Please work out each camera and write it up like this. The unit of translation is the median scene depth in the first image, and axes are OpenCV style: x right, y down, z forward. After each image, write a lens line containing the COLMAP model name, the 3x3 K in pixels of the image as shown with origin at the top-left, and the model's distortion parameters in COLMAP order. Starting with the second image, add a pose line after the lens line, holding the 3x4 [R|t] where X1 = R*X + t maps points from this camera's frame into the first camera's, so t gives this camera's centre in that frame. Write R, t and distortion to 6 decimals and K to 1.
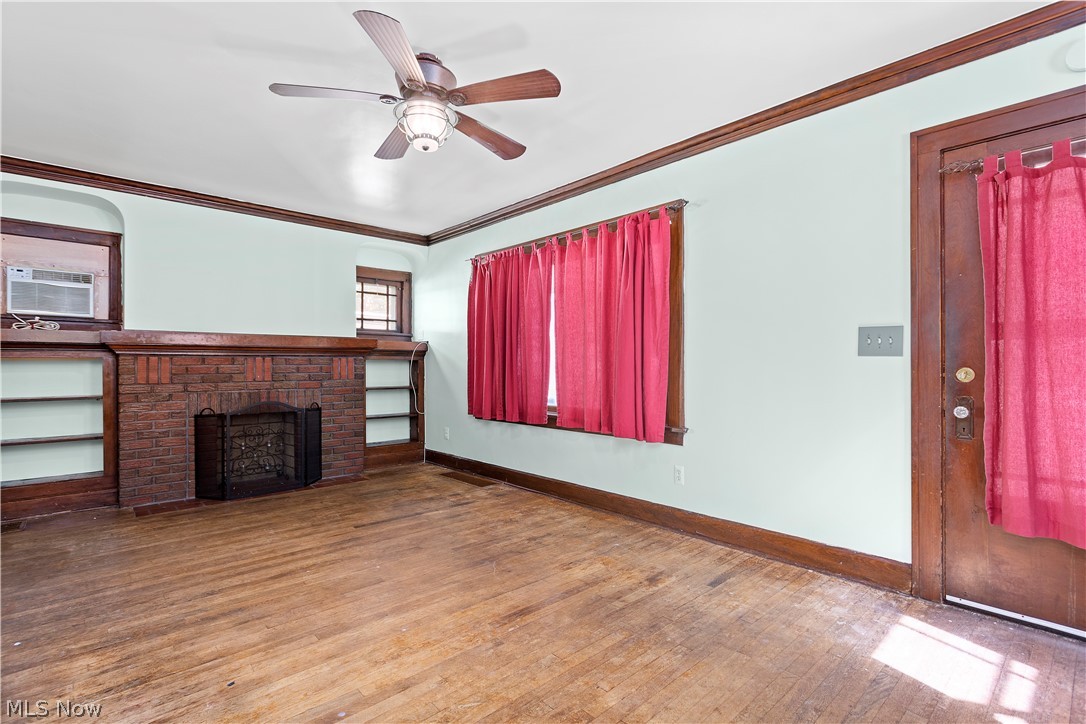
lens RADIAL K [[513.3, 0, 543.3], [0, 513.3, 357.4], [0, 0, 1]] dist [0.000366, 0.001623]
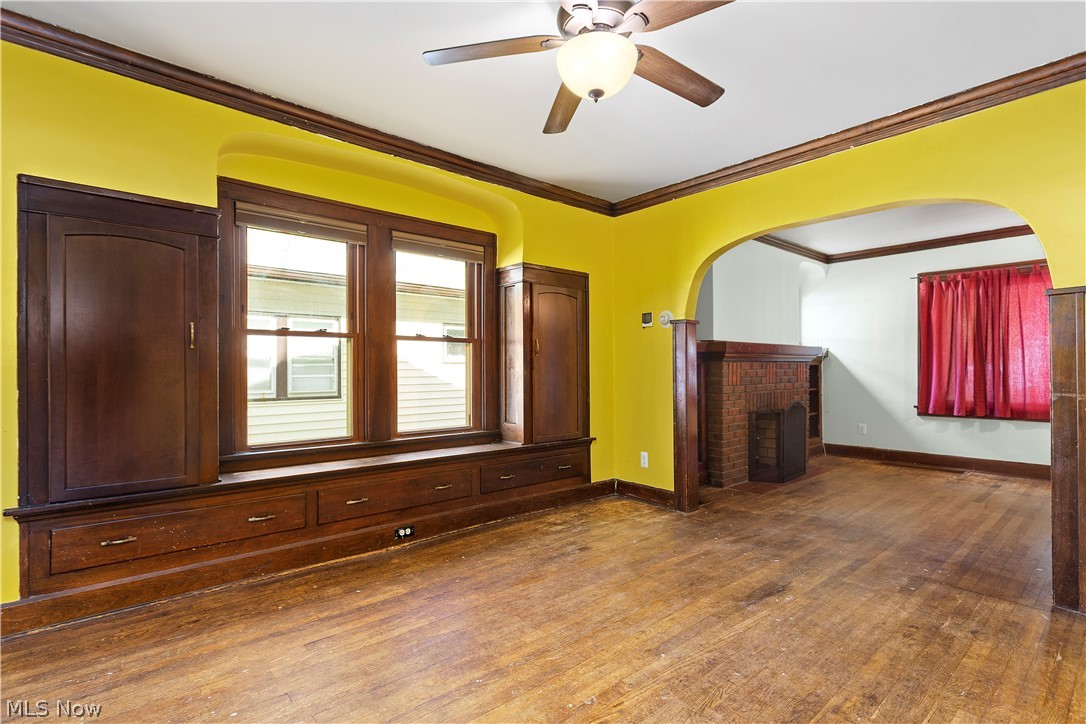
lens RADIAL K [[513.3, 0, 546.8], [0, 513.3, 368.3], [0, 0, 1]] dist [0.000366, 0.001623]
pose [[0.999785, -0.000634, -0.020705, -1.442850], [0.000956, 0.999878, 0.015568, -0.010098], [0.020692, -0.015585, 0.999664, -0.260760]]
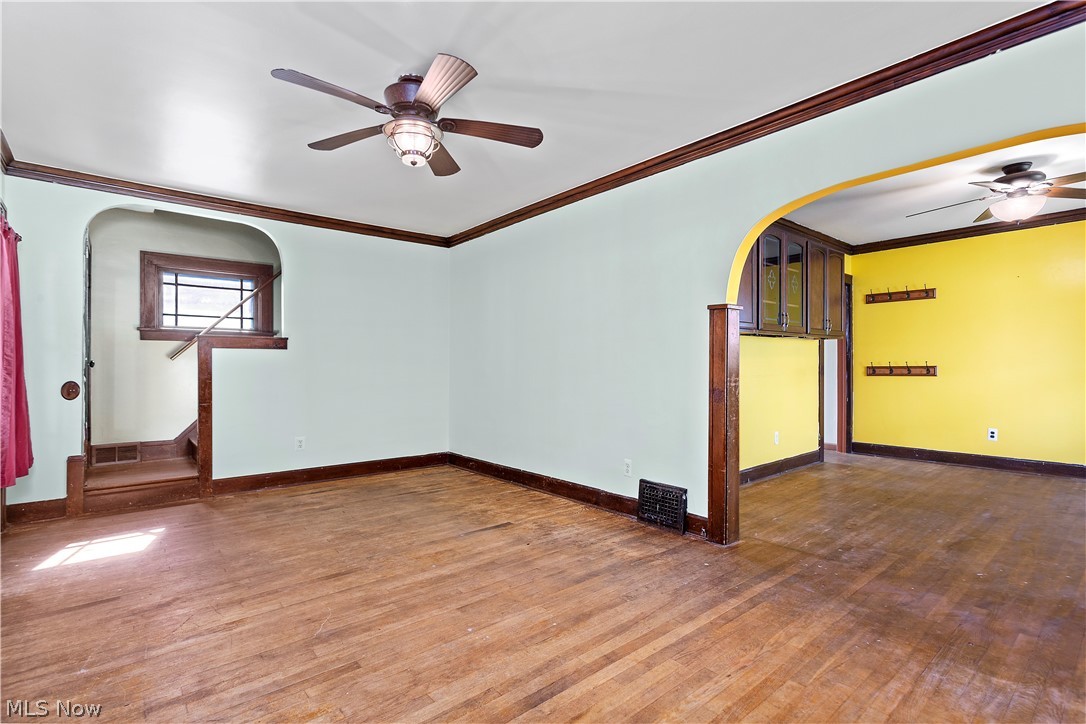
lens RADIAL K [[513.3, 0, 549.1], [0, 513.3, 360.5], [0, 0, 1]] dist [0.000366, 0.001623]
pose [[-0.999565, 0.003789, 0.029236, -0.392394], [0.003073, 0.999695, -0.024499, 0.020063], [-0.029320, -0.024399, -0.999272, 1.499429]]
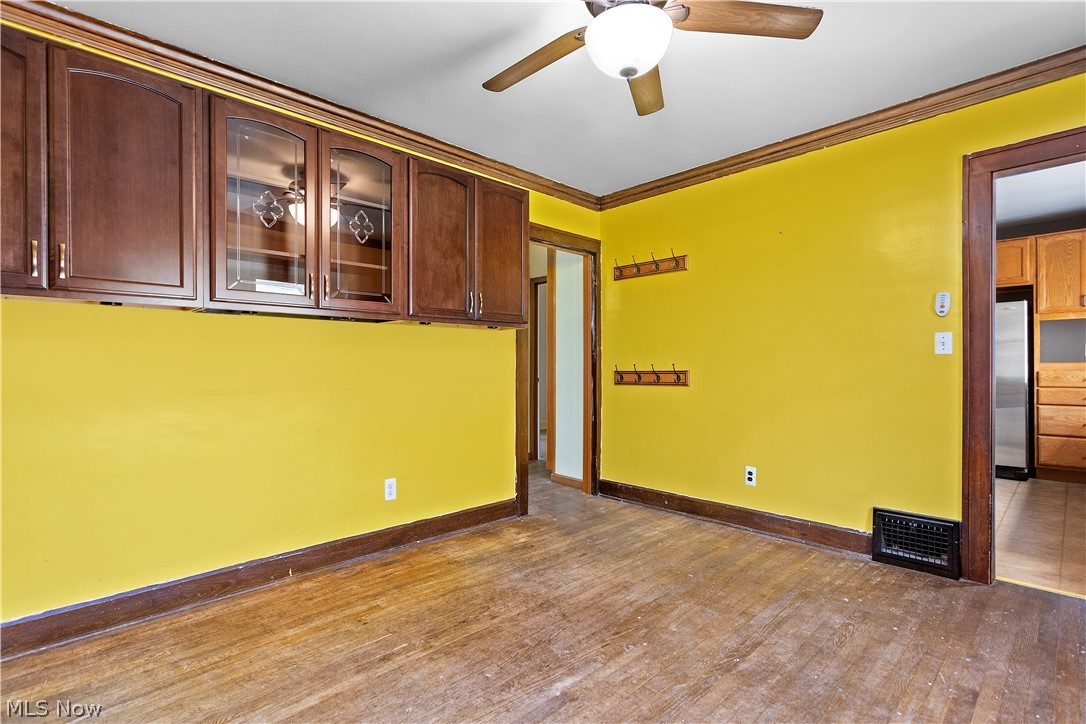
lens RADIAL K [[513.3, 0, 544.9], [0, 513.3, 362.4], [0, 0, 1]] dist [0.000366, 0.001623]
pose [[-0.999461, 0.002534, -0.032740, -1.288552], [0.003258, 0.999751, -0.022065, 0.006034], [0.032675, -0.022159, -0.999220, 0.879270]]
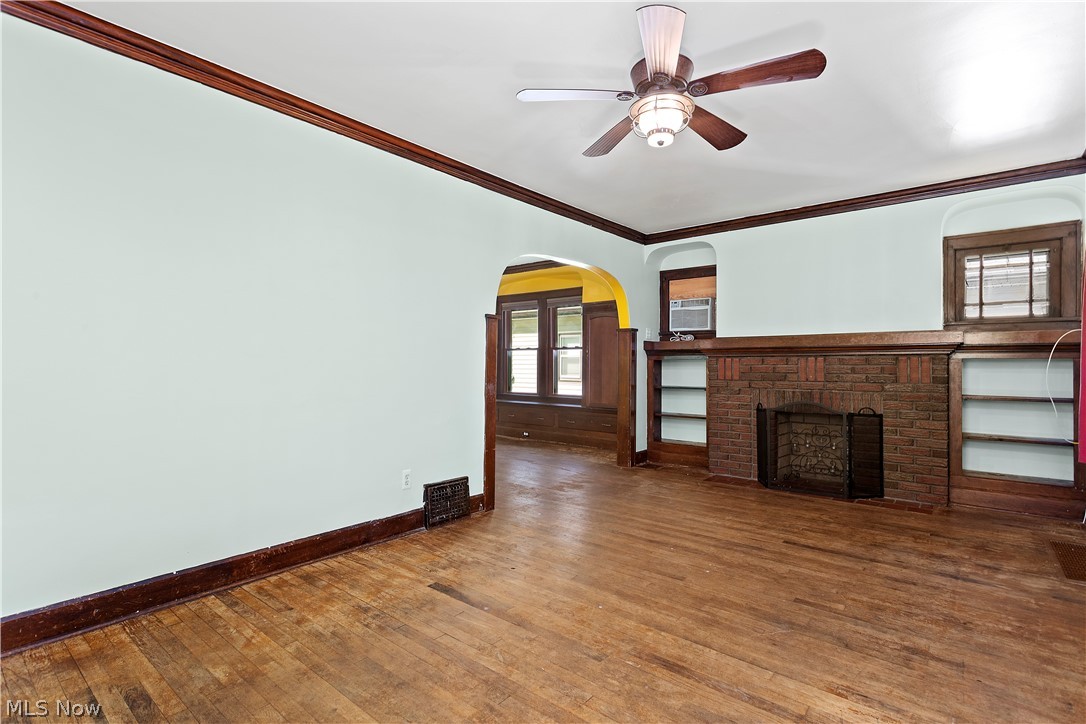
lens RADIAL K [[513.3, 0, 544.1], [0, 513.3, 361.0], [0, 0, 1]] dist [0.000366, 0.001623]
pose [[0.138183, -0.005551, -0.990391, 0.514987], [0.013059, 0.999908, -0.003782, 0.004823], [0.990321, -0.012411, 0.138242, 0.472394]]
